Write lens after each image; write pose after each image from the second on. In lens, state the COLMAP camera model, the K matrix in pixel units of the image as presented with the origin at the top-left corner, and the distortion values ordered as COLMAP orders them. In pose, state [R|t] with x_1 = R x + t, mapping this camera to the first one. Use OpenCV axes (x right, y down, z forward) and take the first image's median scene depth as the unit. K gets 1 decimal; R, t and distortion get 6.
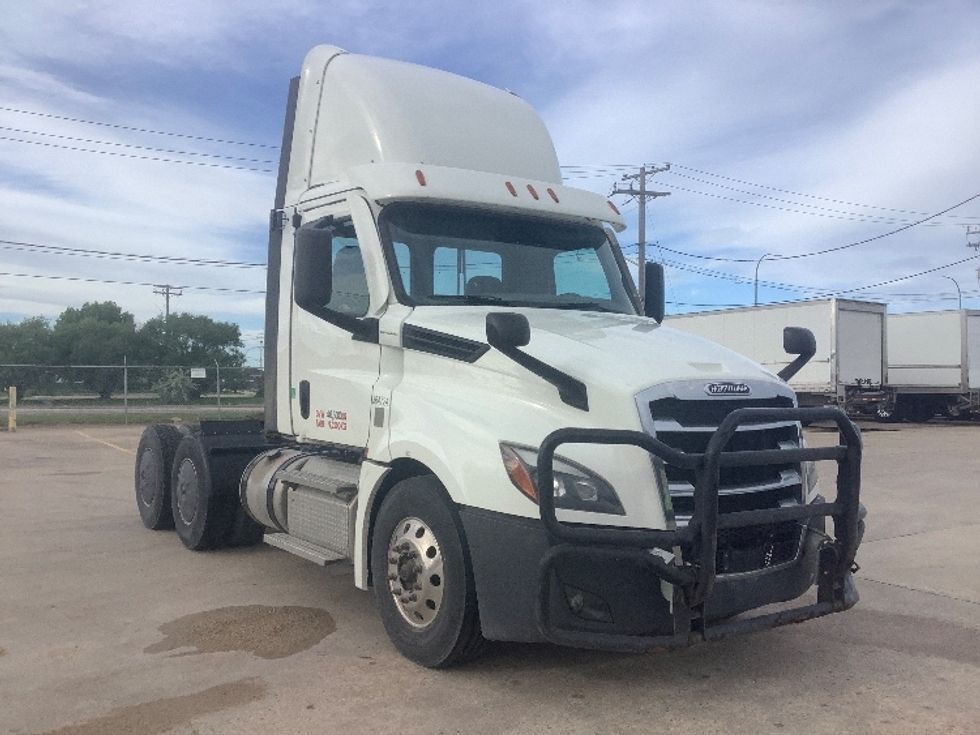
lens RADIAL K [[878.8, 0, 486.4], [0, 878.8, 363.5], [0, 0, 1]] dist [0.103119, -0.170612]
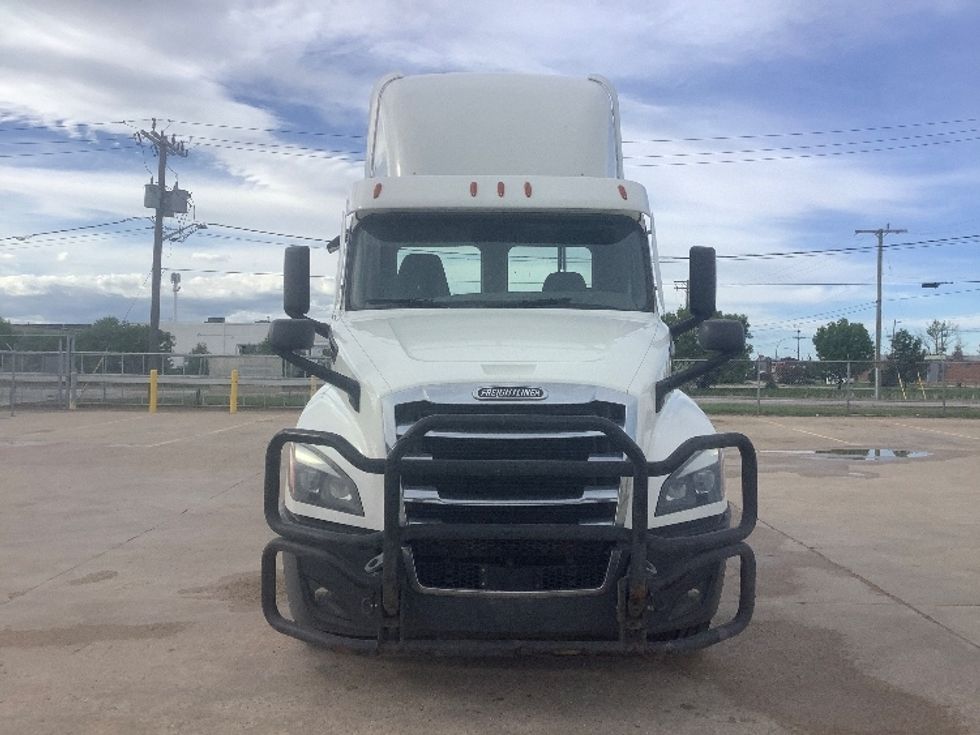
lens RADIAL K [[878.8, 0, 486.4], [0, 878.8, 363.5], [0, 0, 1]] dist [0.103119, -0.170612]
pose [[0.823668, -0.001878, -0.567070, 0.689861], [0.007884, 0.999936, 0.008140, -0.008566], [0.567018, -0.011175, 0.823630, 0.202983]]
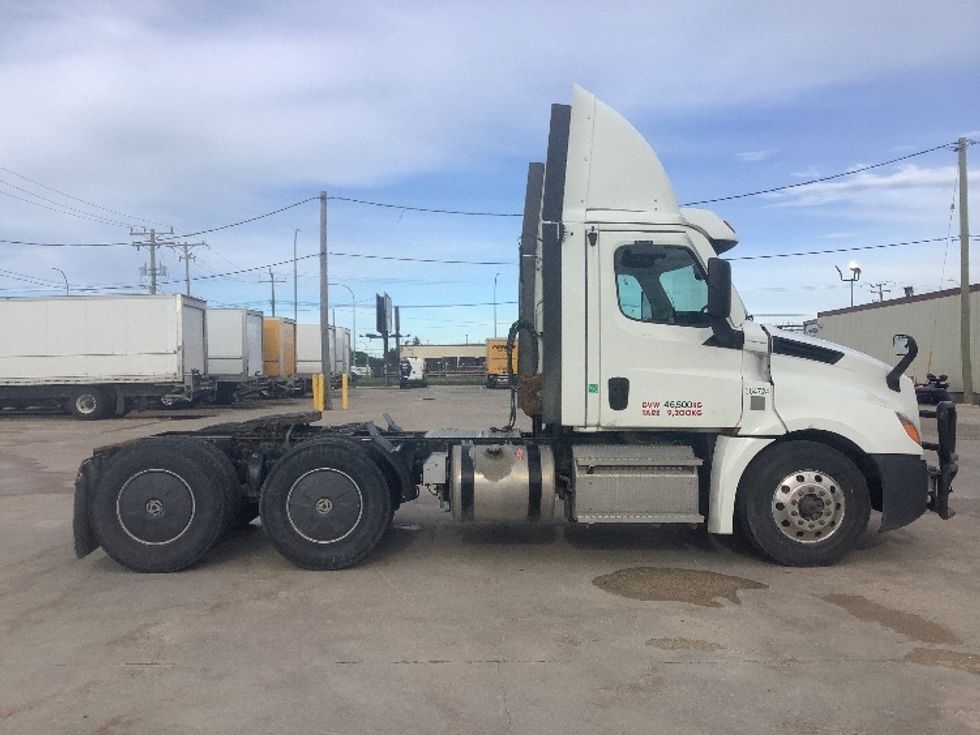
lens RADIAL K [[878.8, 0, 486.4], [0, 878.8, 363.5], [0, 0, 1]] dist [0.103119, -0.170612]
pose [[0.552381, -0.003550, 0.833584, -1.517614], [-0.006856, 0.999938, 0.008801, -0.009910], [-0.833564, -0.010576, 0.552322, 0.598517]]
